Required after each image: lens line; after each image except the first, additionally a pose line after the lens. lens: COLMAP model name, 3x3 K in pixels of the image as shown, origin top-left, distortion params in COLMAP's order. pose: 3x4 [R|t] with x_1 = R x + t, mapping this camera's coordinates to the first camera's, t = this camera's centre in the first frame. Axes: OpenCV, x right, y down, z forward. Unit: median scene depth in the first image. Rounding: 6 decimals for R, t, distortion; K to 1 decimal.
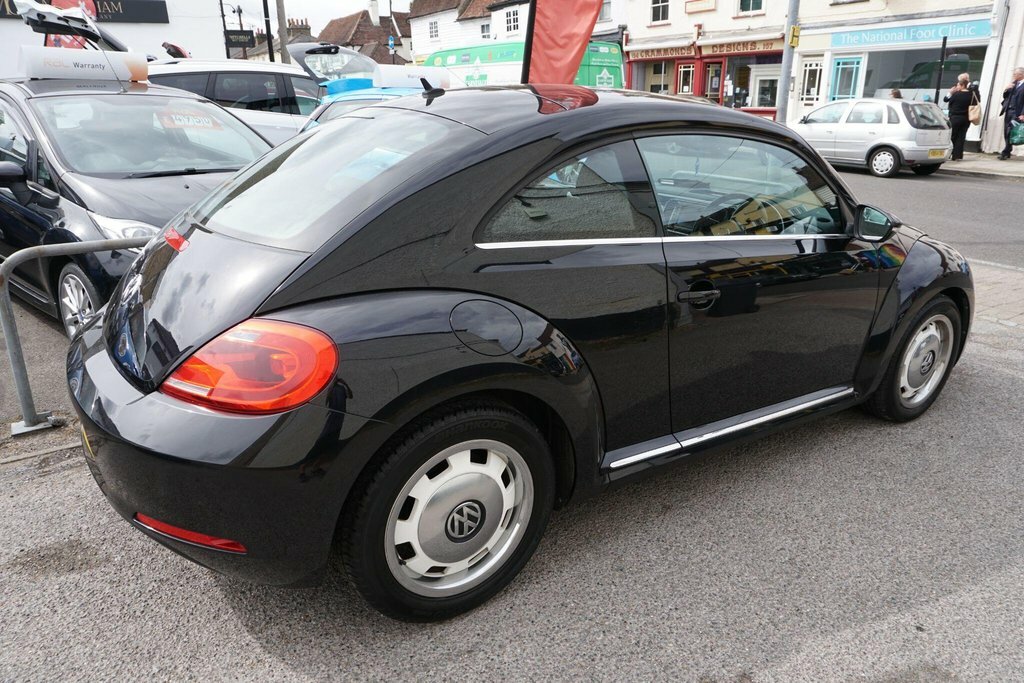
lens RADIAL K [[686.8, 0, 516.9], [0, 686.8, 344.2], [0, 0, 1]] dist [-0.043461, 0.028407]
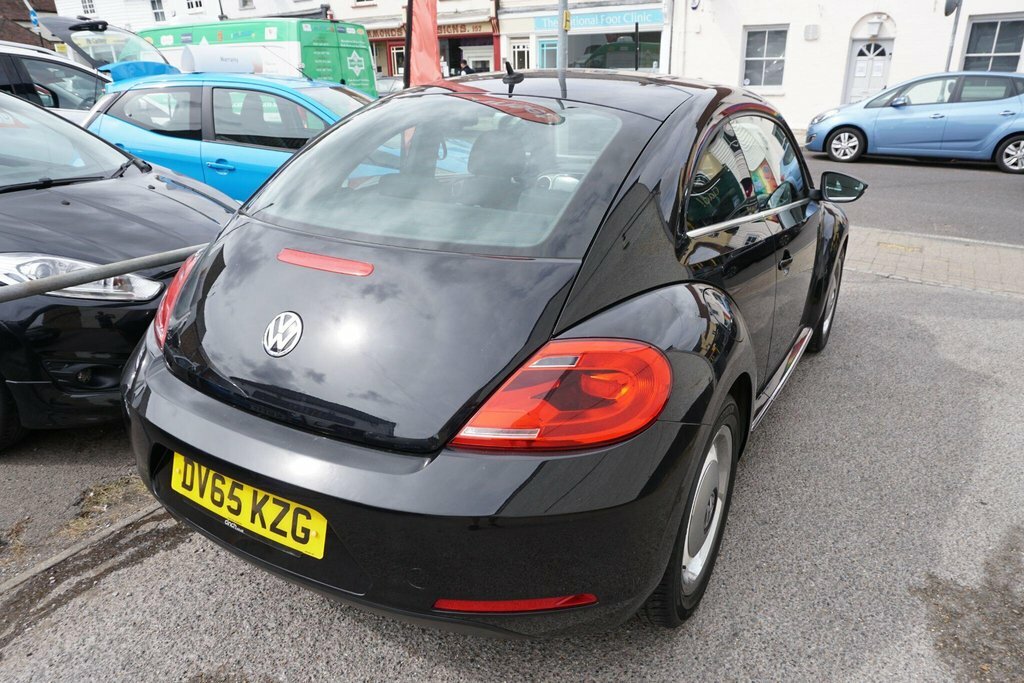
lens RADIAL K [[686.8, 0, 516.9], [0, 686.8, 344.2], [0, 0, 1]] dist [-0.043461, 0.028407]
pose [[0.907510, -0.158613, 0.388932, -0.197515], [0.149568, 0.987295, 0.053642, -0.022090], [-0.392499, 0.009491, 0.919703, 0.055905]]
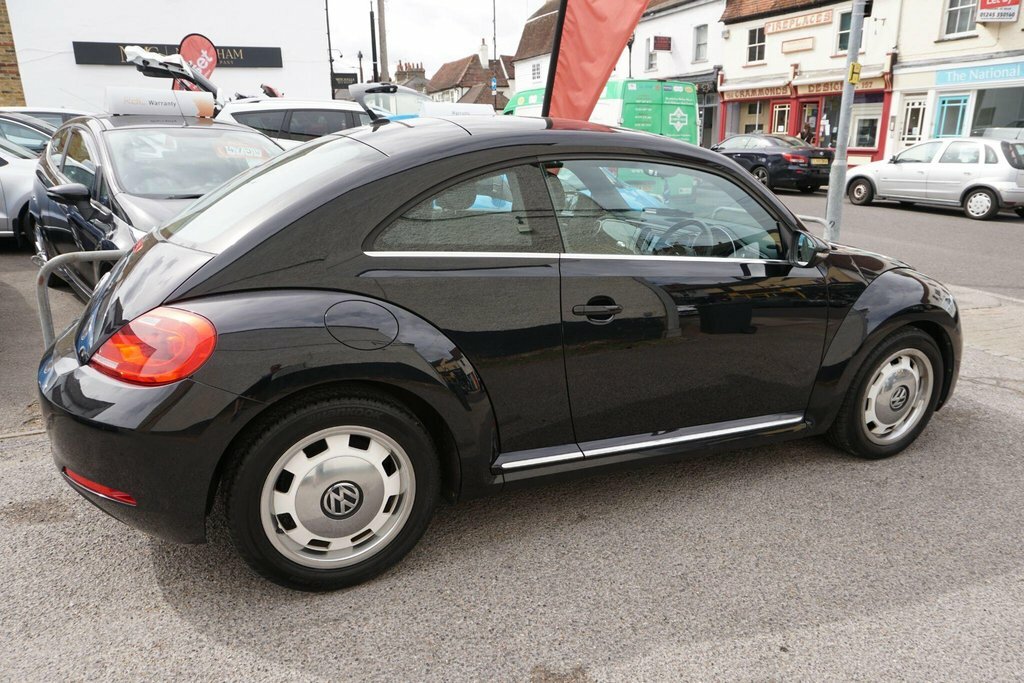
lens RADIAL K [[686.8, 0, 516.9], [0, 686.8, 344.2], [0, 0, 1]] dist [-0.043461, 0.028407]
pose [[0.988611, 0.045595, -0.143423, 0.102967], [-0.053123, 0.997380, -0.049106, 0.013710], [0.140808, 0.056166, 0.988442, -0.019378]]
